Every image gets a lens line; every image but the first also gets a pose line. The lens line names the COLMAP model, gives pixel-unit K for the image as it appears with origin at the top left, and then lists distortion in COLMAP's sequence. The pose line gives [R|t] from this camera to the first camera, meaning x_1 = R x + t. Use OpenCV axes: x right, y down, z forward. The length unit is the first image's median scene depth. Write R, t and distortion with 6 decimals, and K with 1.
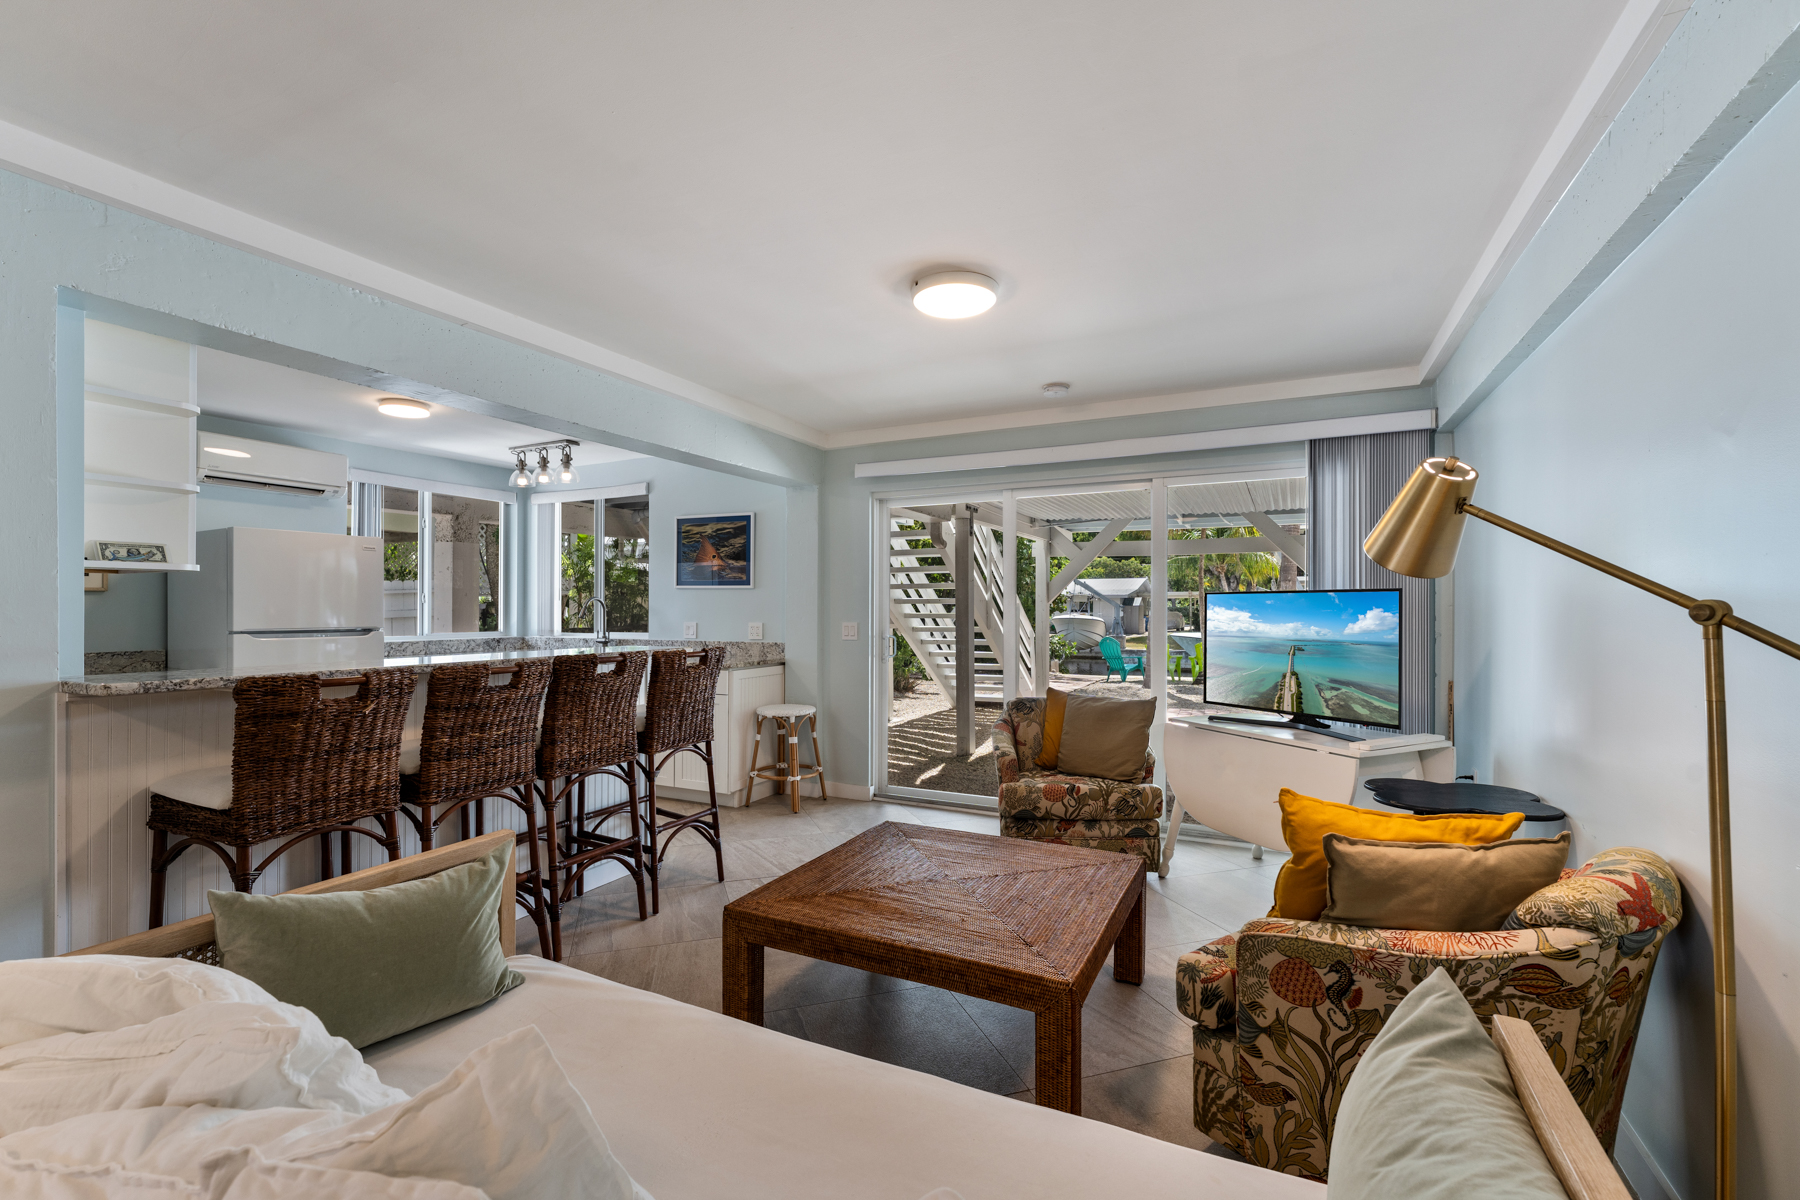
lens RADIAL K [[773.5, 0, 892.8], [0, 773.5, 604.1], [0, 0, 1]] dist [0.003964, -0.000707]
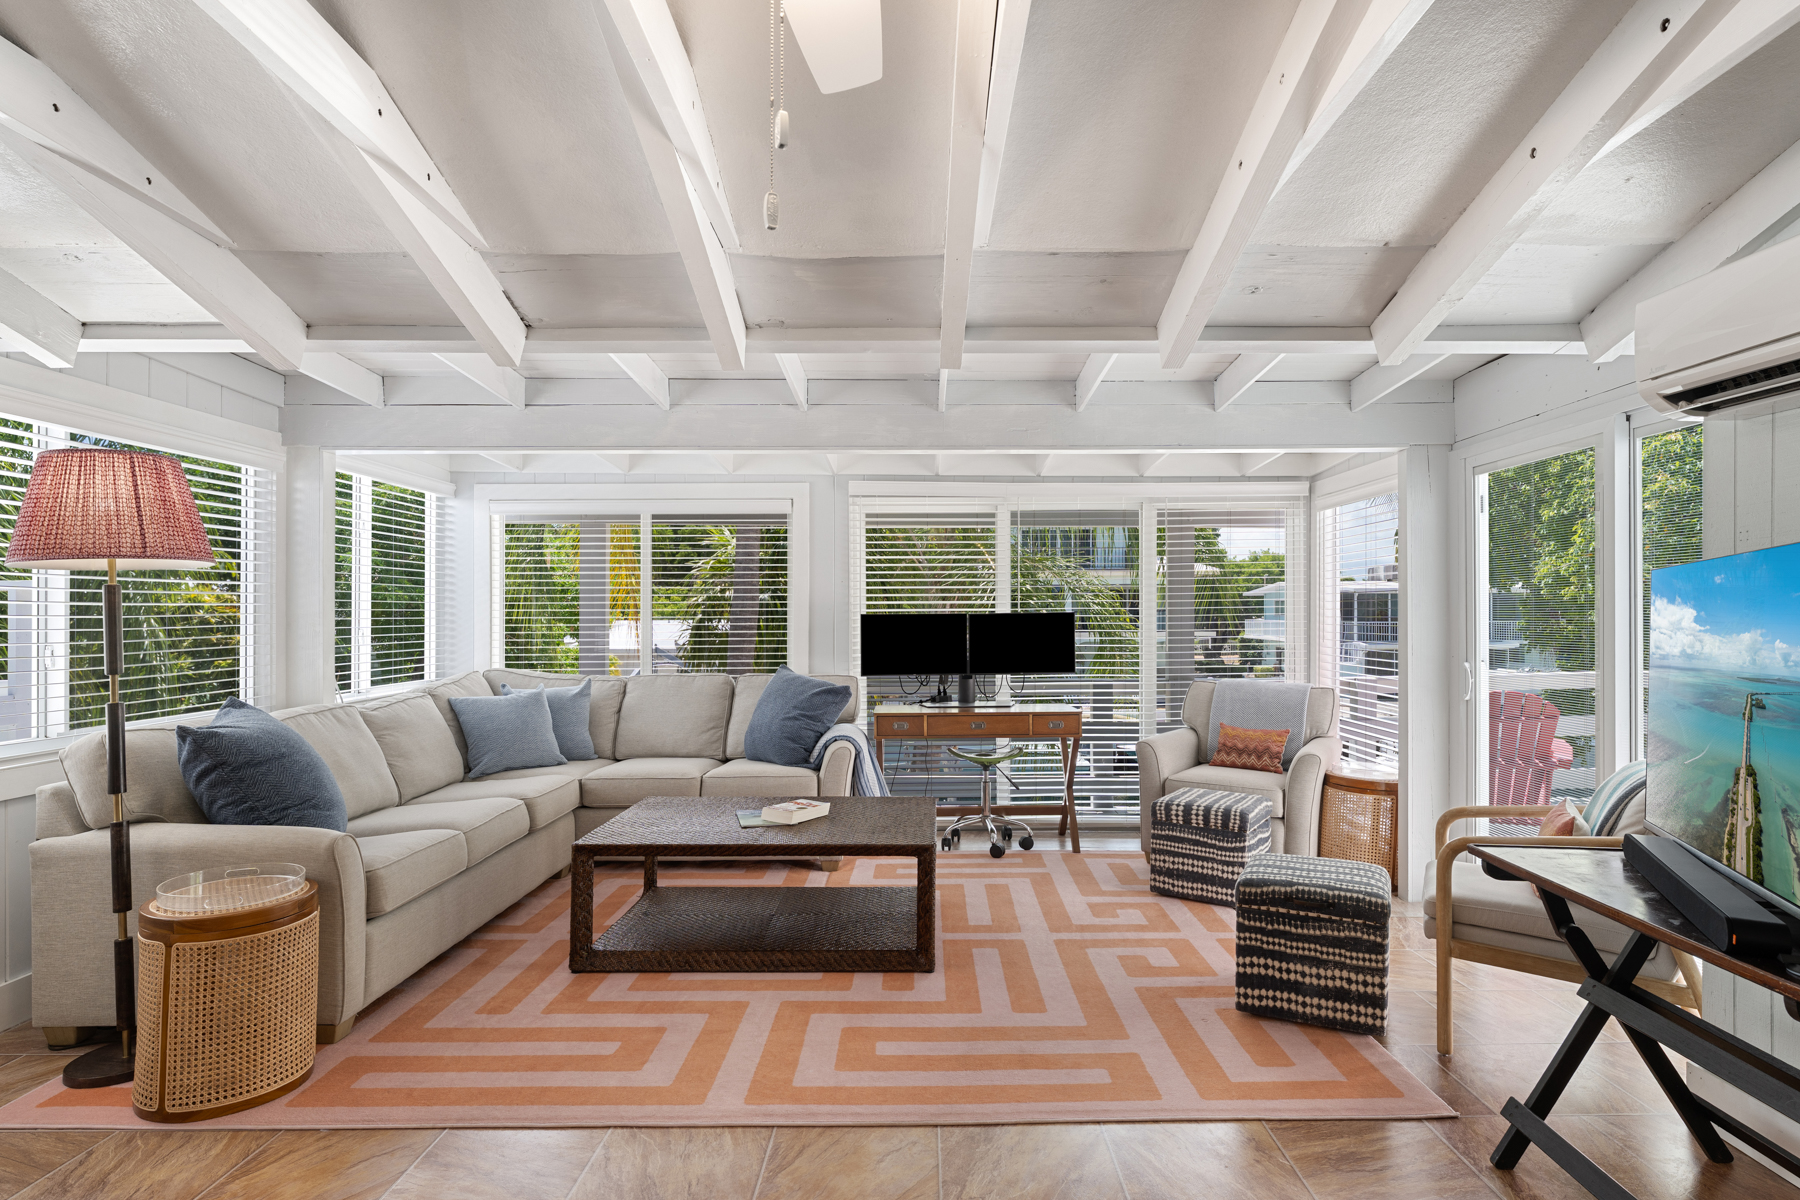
lens RADIAL K [[951.8, 0, 925.2], [0, 951.8, 600.9], [0, 0, 1]] dist [-0.006890, 0.005296]
pose [[0.669408, -0.012718, -0.742786, 0.588703], [-0.003741, 0.999783, -0.020489, 0.020389], [0.742885, 0.016495, 0.669215, 0.413730]]
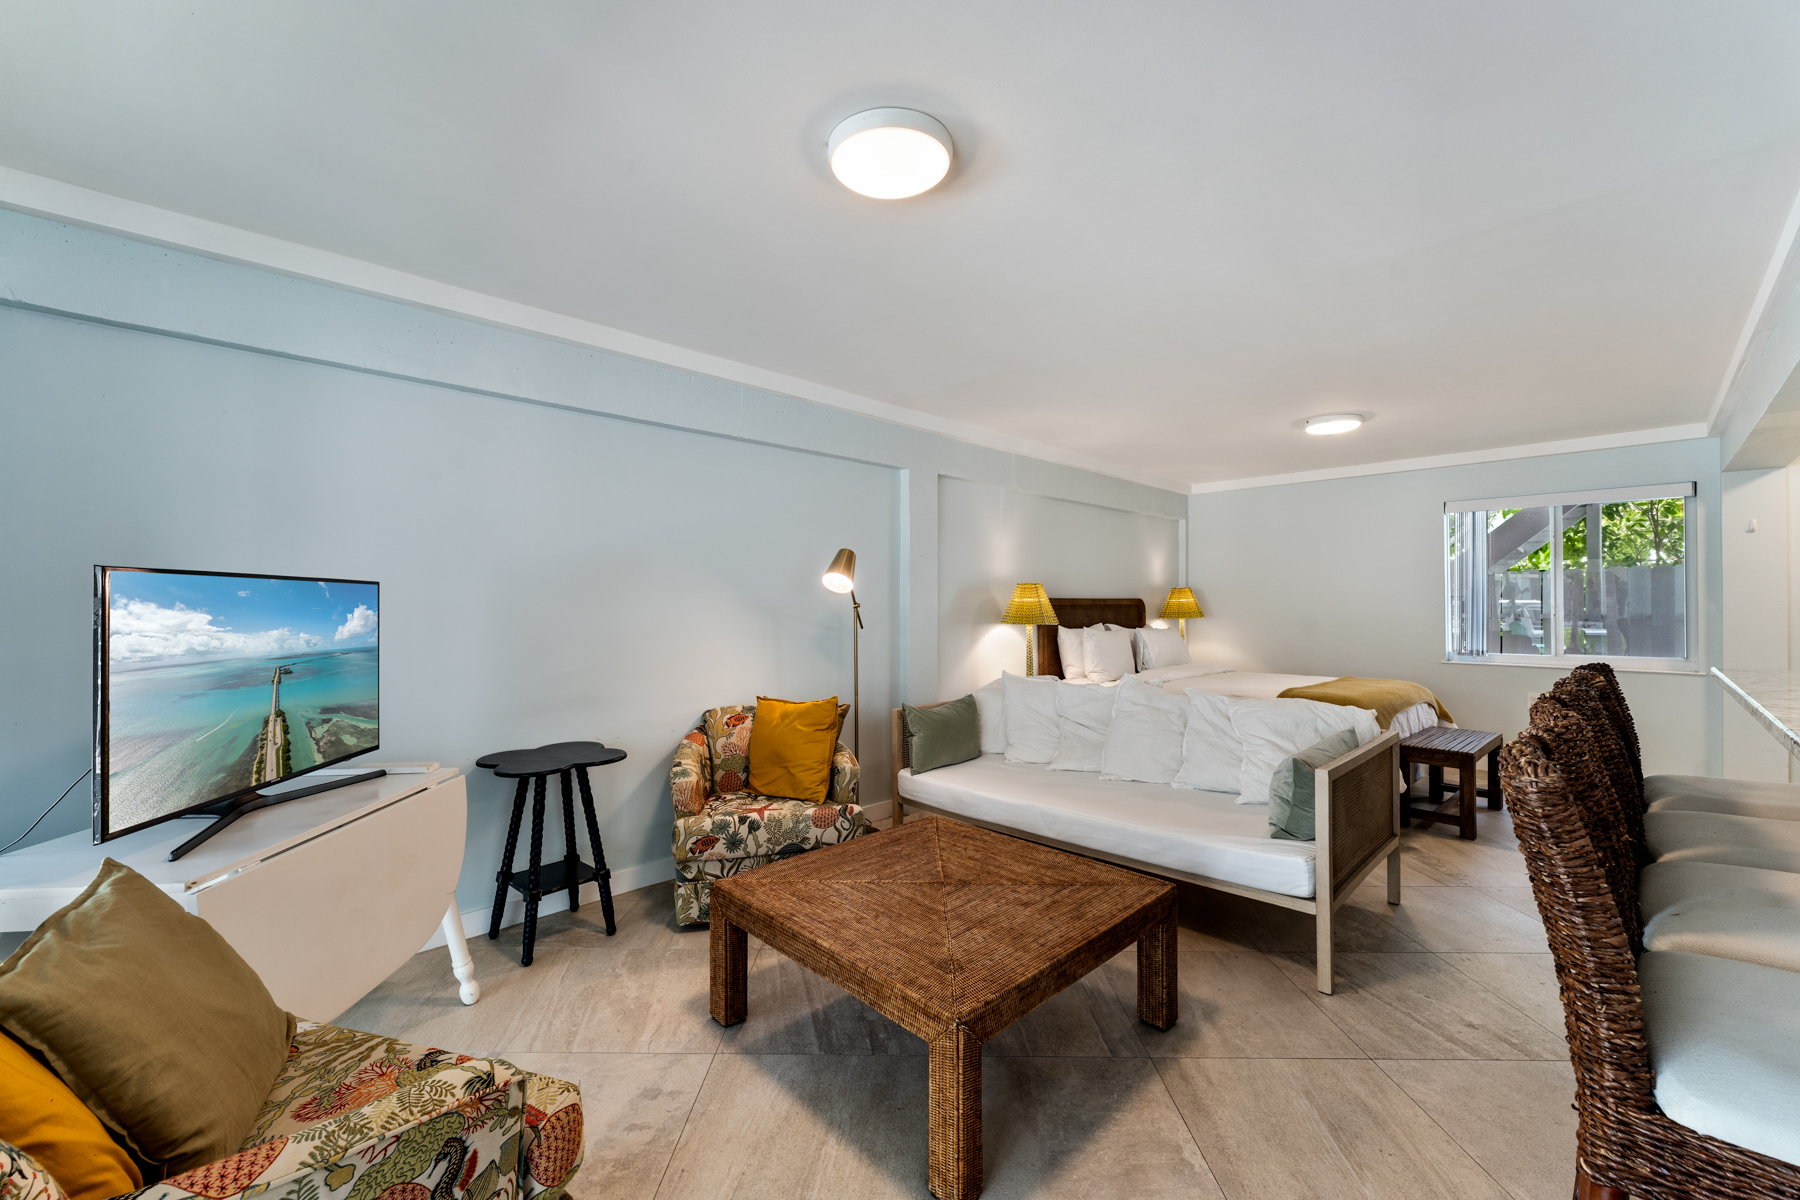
lens RADIAL K [[722.2, 0, 905.5], [0, 722.2, 605.2], [0, 0, 1]] dist [-0.003115, 0.000380]
pose [[-0.949808, 0.002679, 0.312822, -0.116847], [0.001186, 0.999987, -0.004963, 0.009212], [-0.312831, -0.004343, -0.949799, 1.374202]]
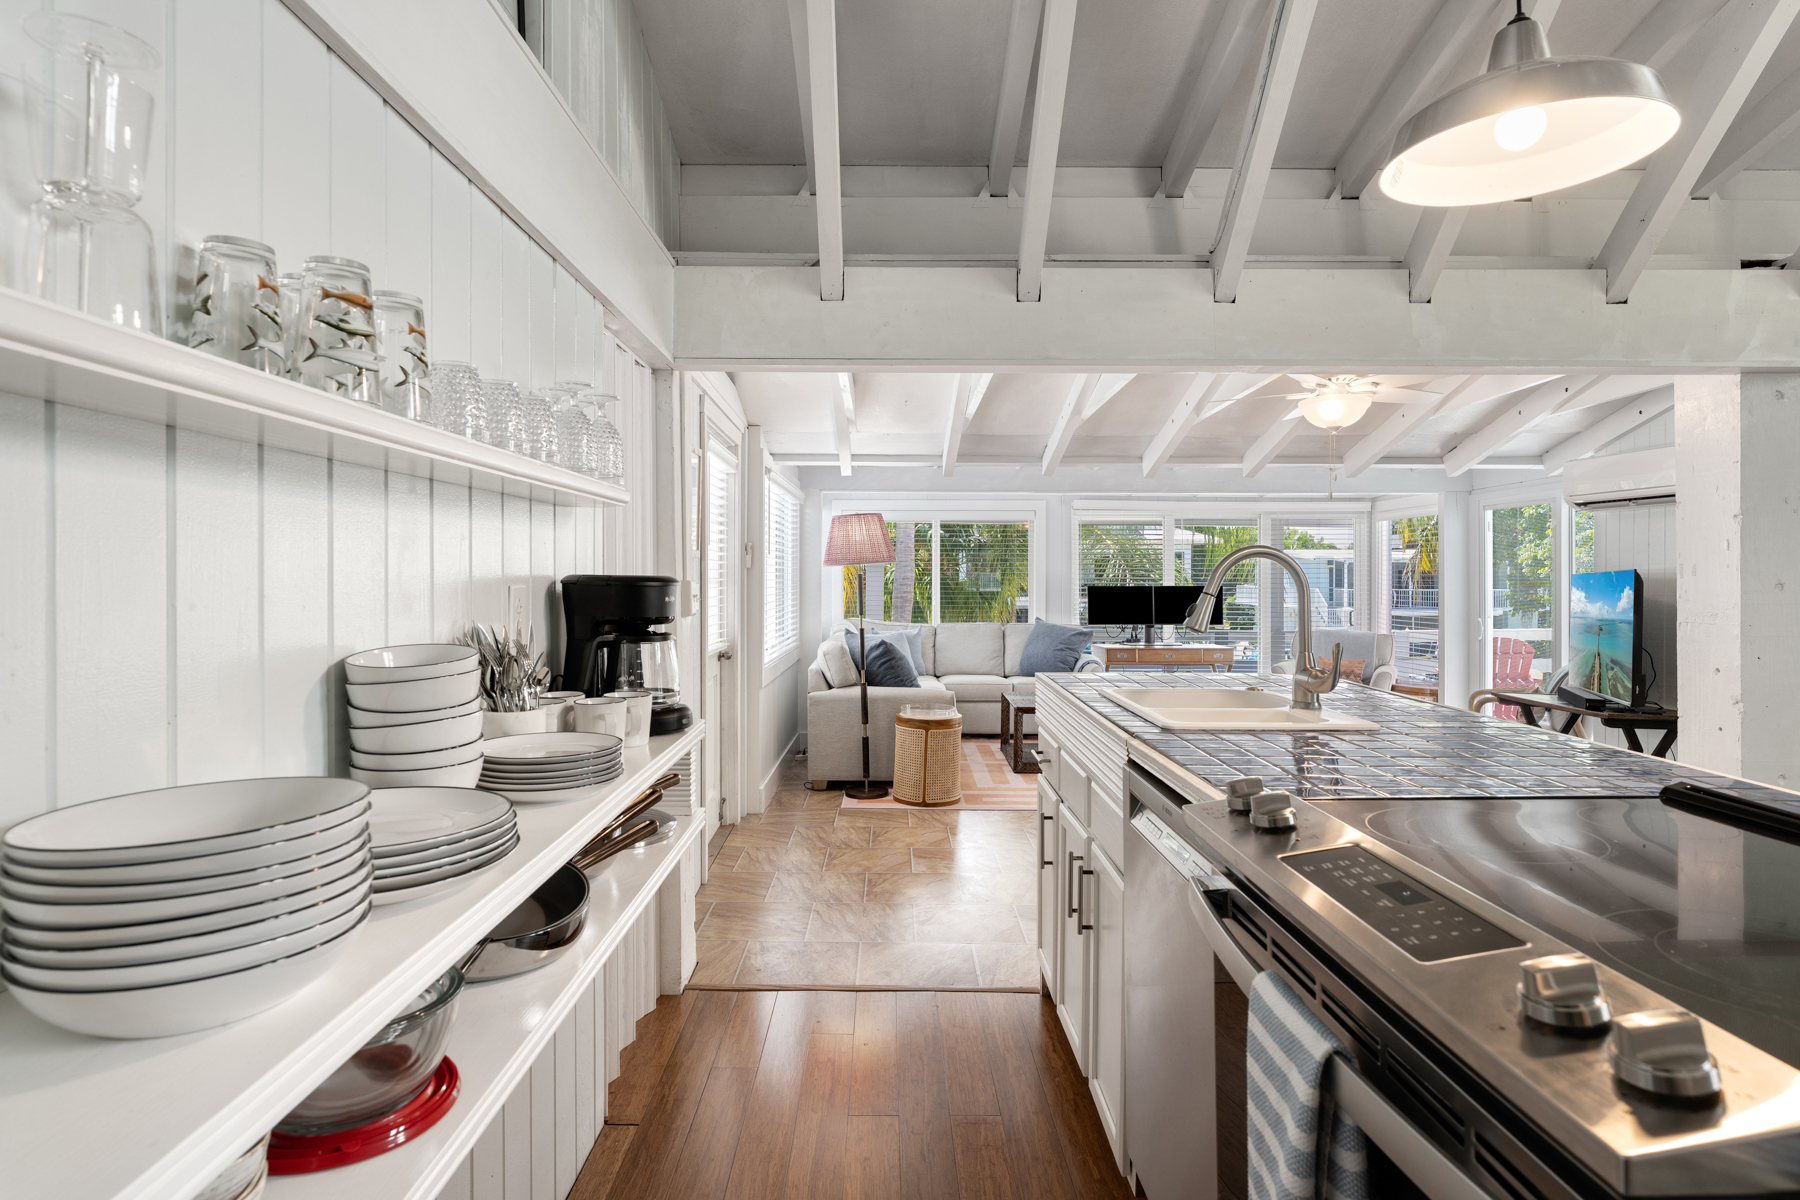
lens RADIAL K [[951.8, 0, 875.9], [0, 951.8, 556.9], [0, 0, 1]] dist [-0.006890, 0.005296]
pose [[0.652068, -0.013481, -0.758041, 0.825674], [-0.010851, 0.999574, -0.027111, 0.010121], [0.758083, 0.025903, 0.651644, -0.466625]]
